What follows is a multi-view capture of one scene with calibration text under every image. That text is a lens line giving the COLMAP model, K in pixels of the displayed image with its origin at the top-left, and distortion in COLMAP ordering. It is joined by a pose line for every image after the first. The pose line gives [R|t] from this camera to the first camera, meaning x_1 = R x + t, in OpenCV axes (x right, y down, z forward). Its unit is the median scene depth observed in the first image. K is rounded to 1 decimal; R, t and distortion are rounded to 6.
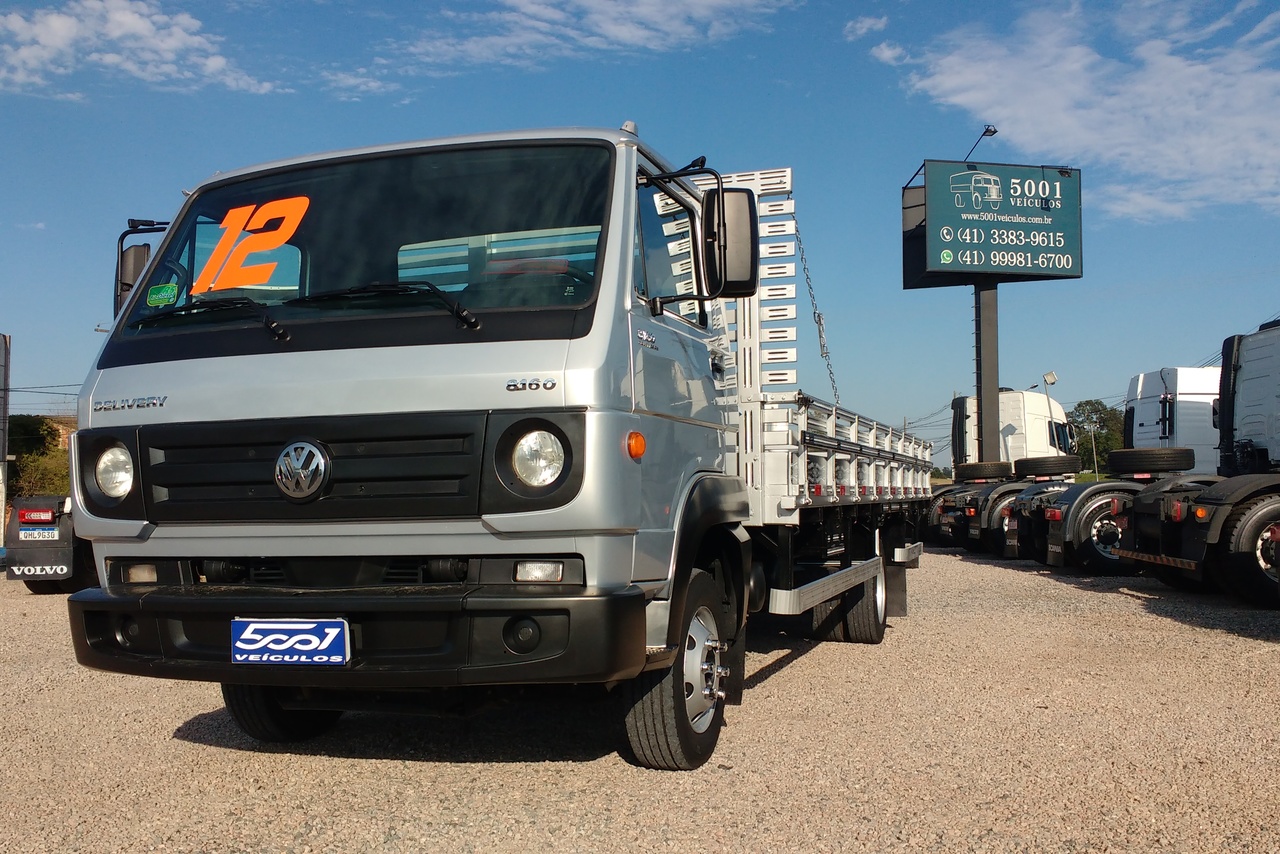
lens RADIAL K [[1217.0, 0, 633.2], [0, 1217.0, 411.7], [0, 0, 1]] dist [0.111108, -0.178973]
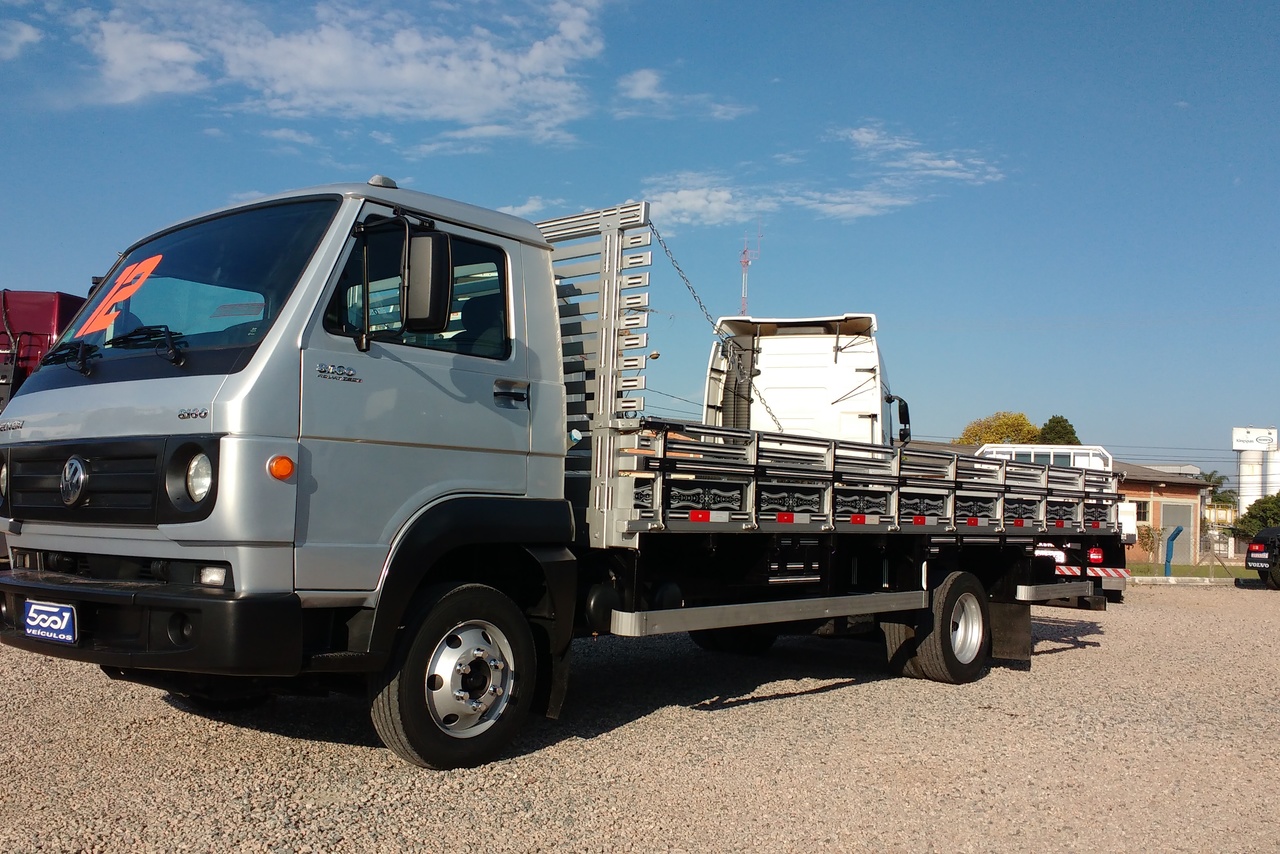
lens RADIAL K [[1221.1, 0, 640.0], [0, 1221.1, 427.0], [0, 0, 1]] dist [0.114567, -0.180302]
pose [[0.926569, 0.010371, -0.375982, 0.393710], [-0.010717, 0.999942, 0.001169, -0.008151], [0.375972, 0.002946, 0.926626, 0.036721]]
